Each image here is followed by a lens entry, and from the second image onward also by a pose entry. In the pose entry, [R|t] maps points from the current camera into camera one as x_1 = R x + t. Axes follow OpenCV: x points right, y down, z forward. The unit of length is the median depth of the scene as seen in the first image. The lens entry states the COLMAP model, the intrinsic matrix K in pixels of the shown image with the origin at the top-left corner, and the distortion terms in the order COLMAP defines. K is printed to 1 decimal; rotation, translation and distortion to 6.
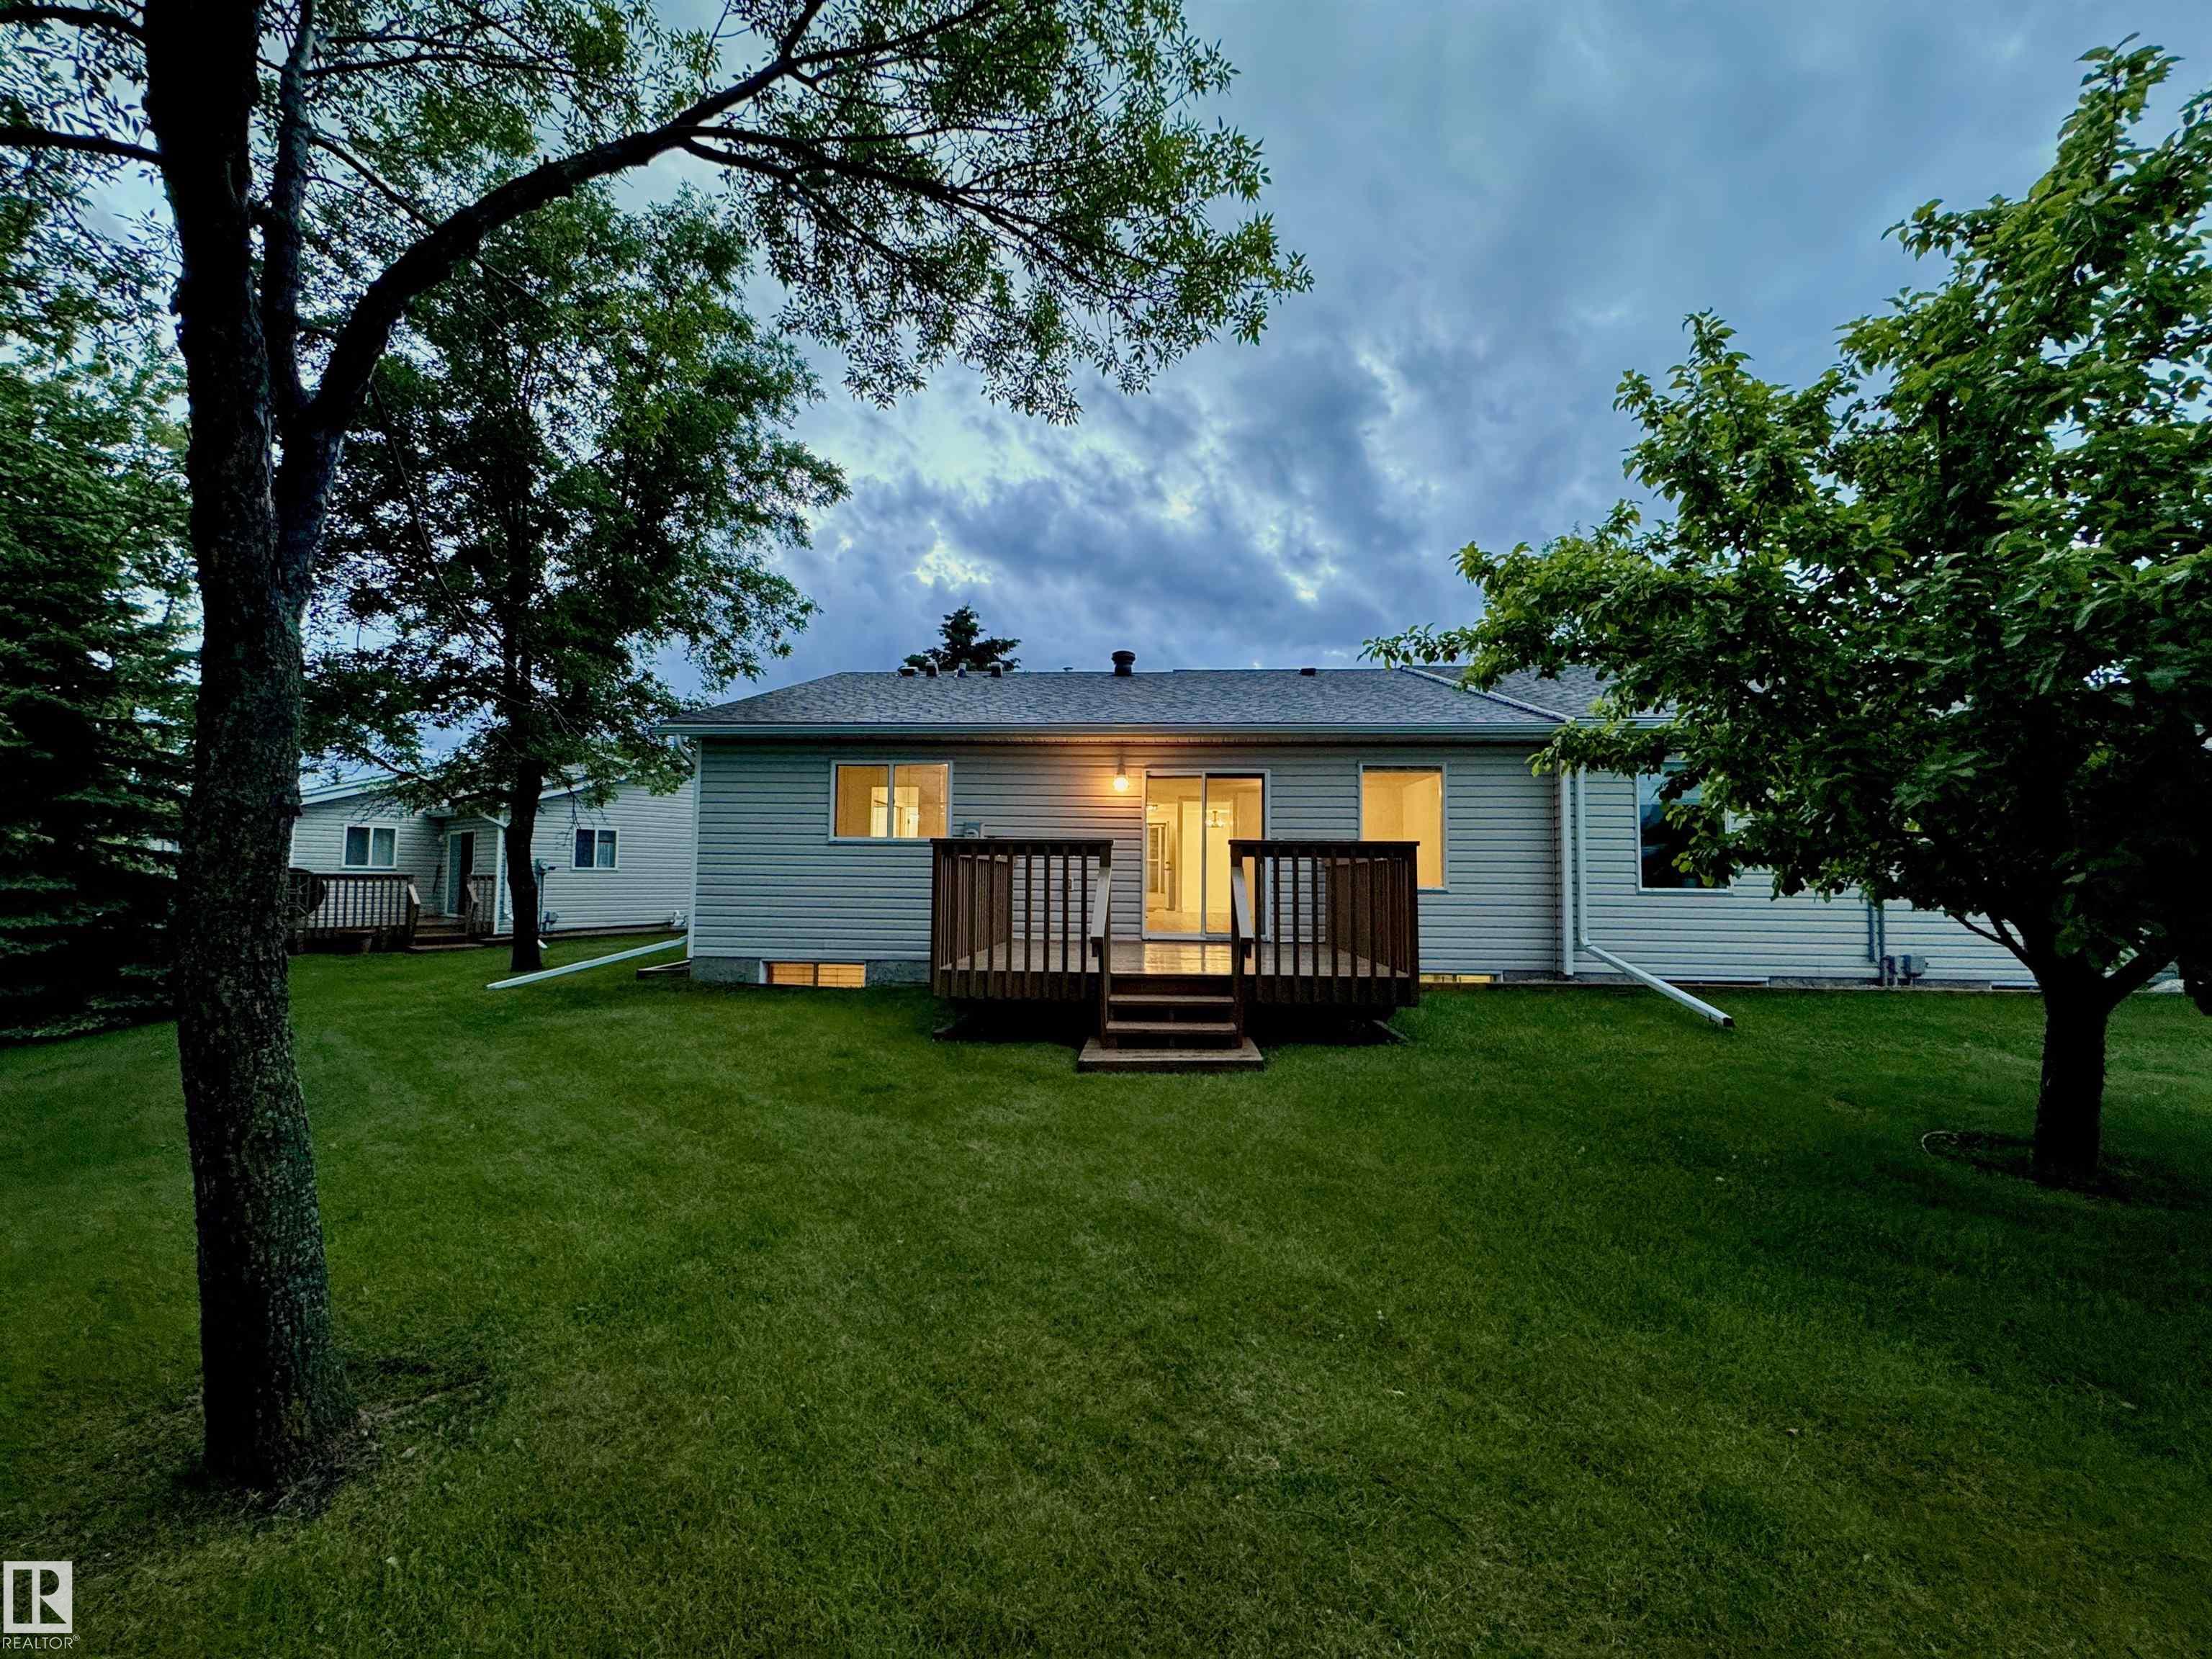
lens RADIAL K [[883.9, 0, 1104.5], [0, 883.9, 828.0], [0, 0, 1]] dist [-0.003008, -0.000321]
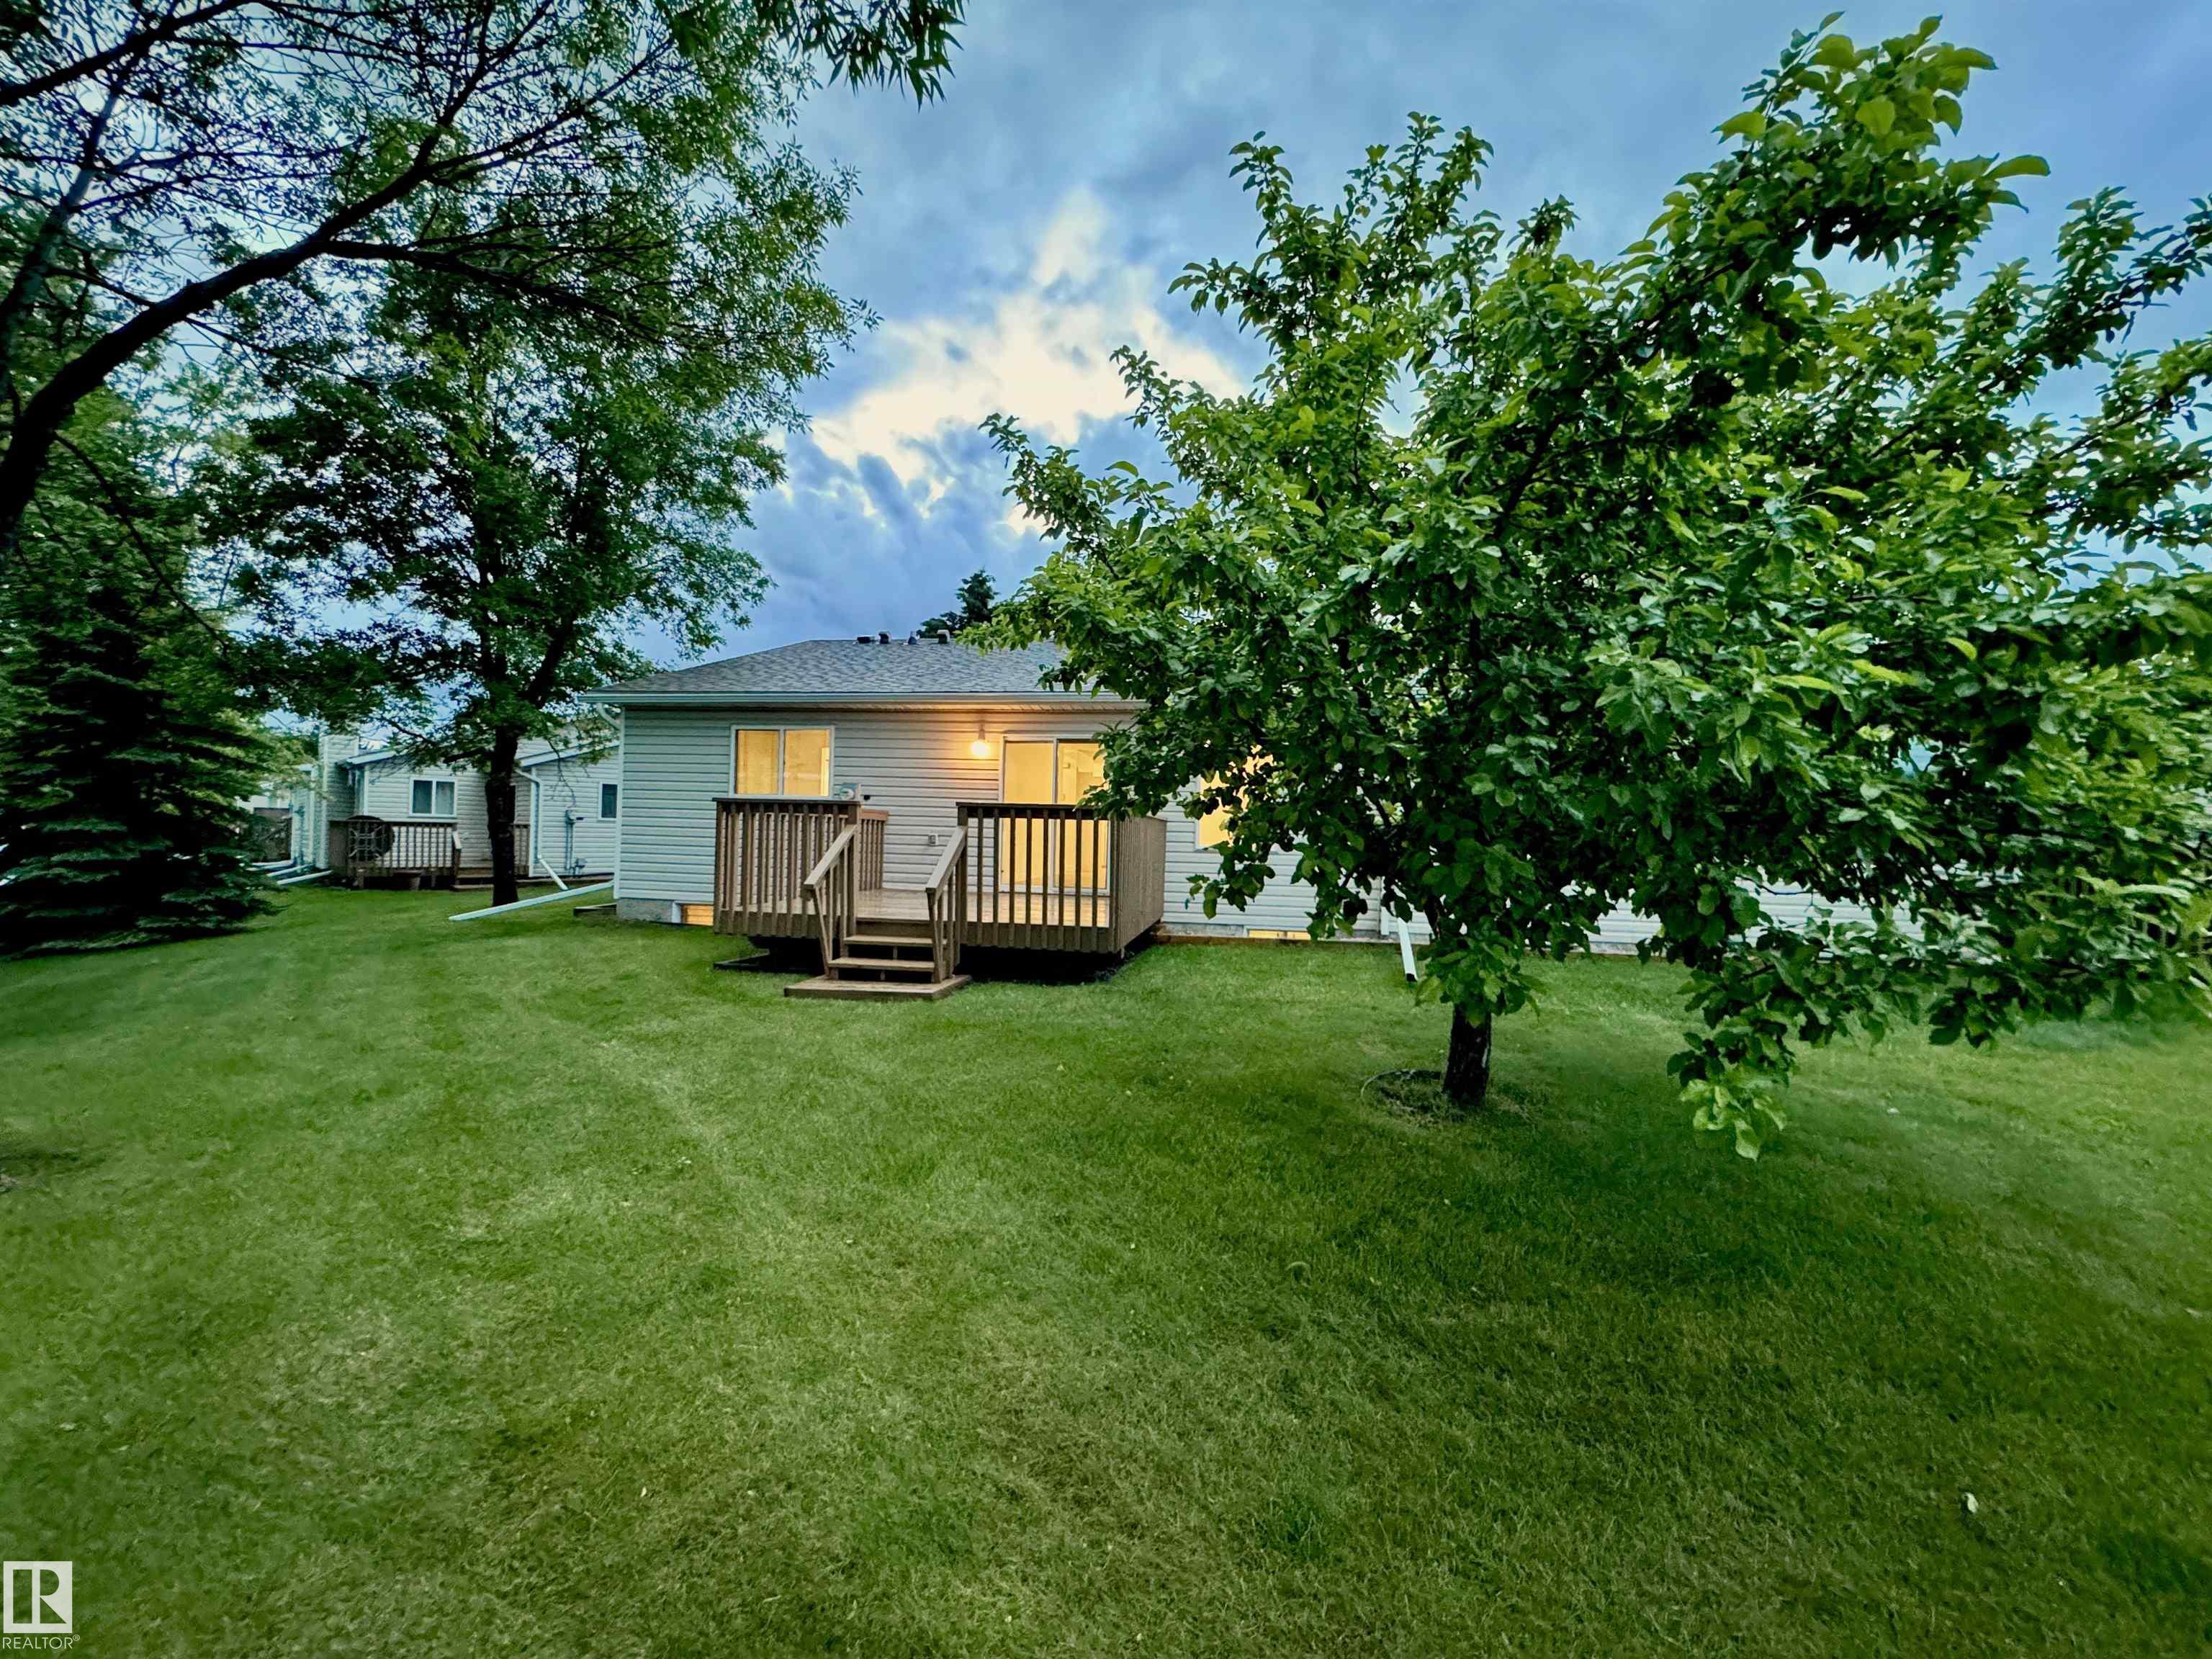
lens RADIAL K [[883.9, 0, 1104.5], [0, 883.9, 828.0], [0, 0, 1]] dist [-0.003008, -0.000321]
pose [[0.993802, 0.015285, -0.110109, 0.243774], [-0.009964, 0.998763, 0.048713, -0.005477], [0.110718, -0.047314, 0.992725, -0.053041]]
